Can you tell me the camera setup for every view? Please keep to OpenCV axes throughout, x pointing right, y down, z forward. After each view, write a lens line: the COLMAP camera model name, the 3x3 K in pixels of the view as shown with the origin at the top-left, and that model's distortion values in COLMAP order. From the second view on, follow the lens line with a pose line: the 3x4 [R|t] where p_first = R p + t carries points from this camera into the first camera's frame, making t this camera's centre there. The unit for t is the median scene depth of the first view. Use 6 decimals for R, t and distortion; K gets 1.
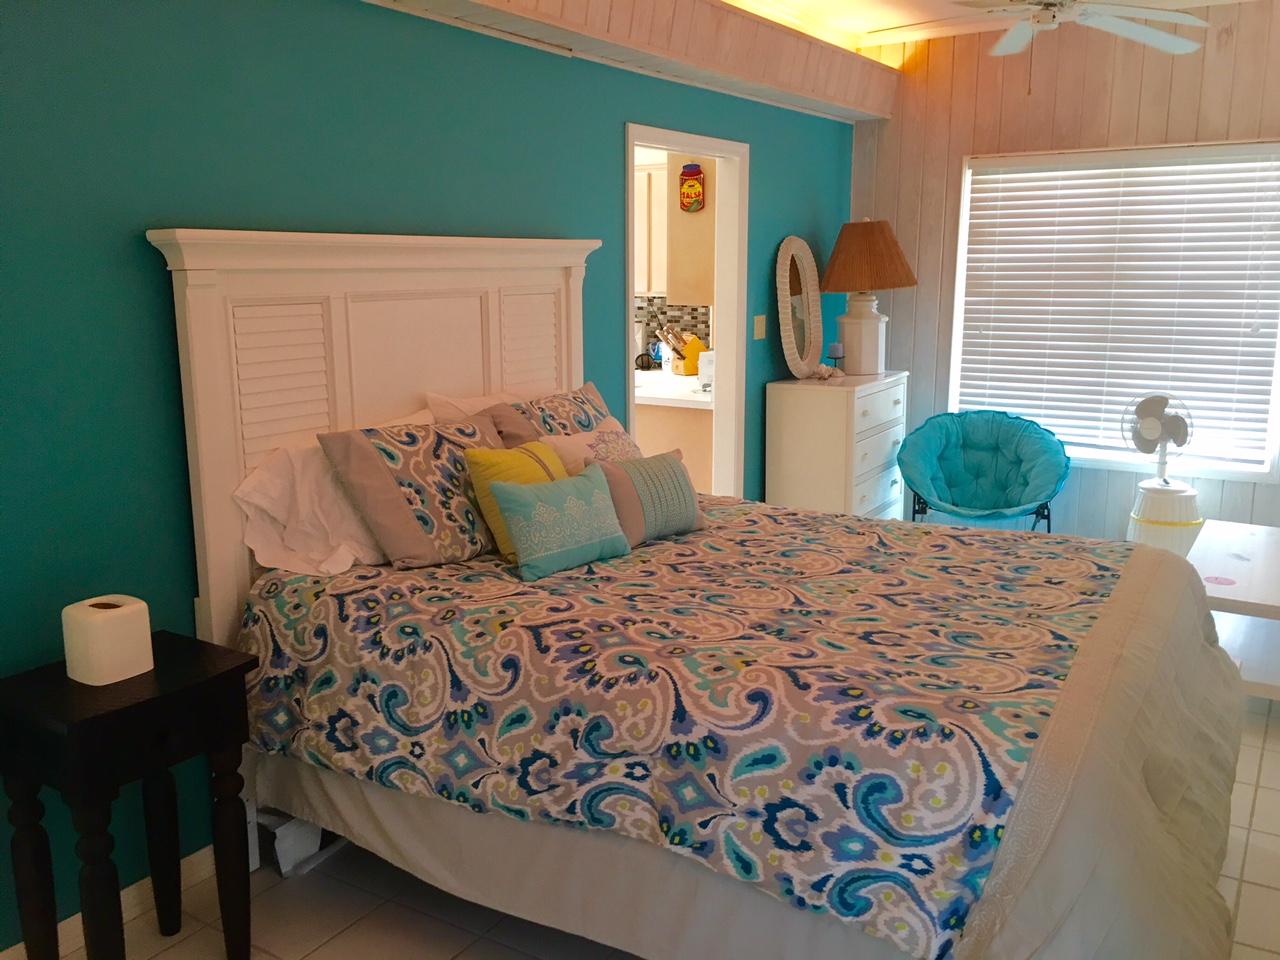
lens RADIAL K [[1092.2, 0, 640.0], [0, 1092.2, 480.0], [0, 0, 1]] dist [0.046737, -0.065034]
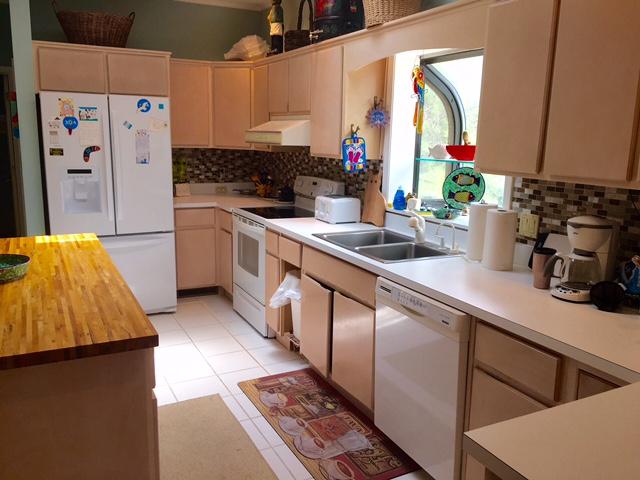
lens RADIAL K [[546.1, 0, 320.0], [0, 546.1, 240.0], [0, 0, 1]] dist [0.046737, -0.065034]
pose [[0.868276, 0.118568, -0.481703, 0.009045], [-0.123351, 0.992122, 0.021862, -0.126981], [0.480500, 0.040436, 0.876062, 0.666926]]
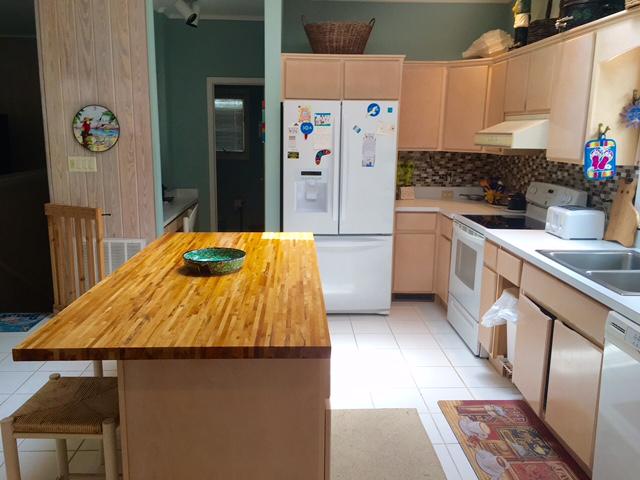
lens RADIAL K [[542.1, 0, 320.0], [0, 542.1, 240.0], [0, 0, 1]] dist [0.072406, -0.099230]
pose [[0.573568, 0.173925, -0.800481, 0.012498], [-0.175138, 0.980641, 0.087578, -0.136691], [0.800216, 0.089963, 0.592926, 0.701386]]
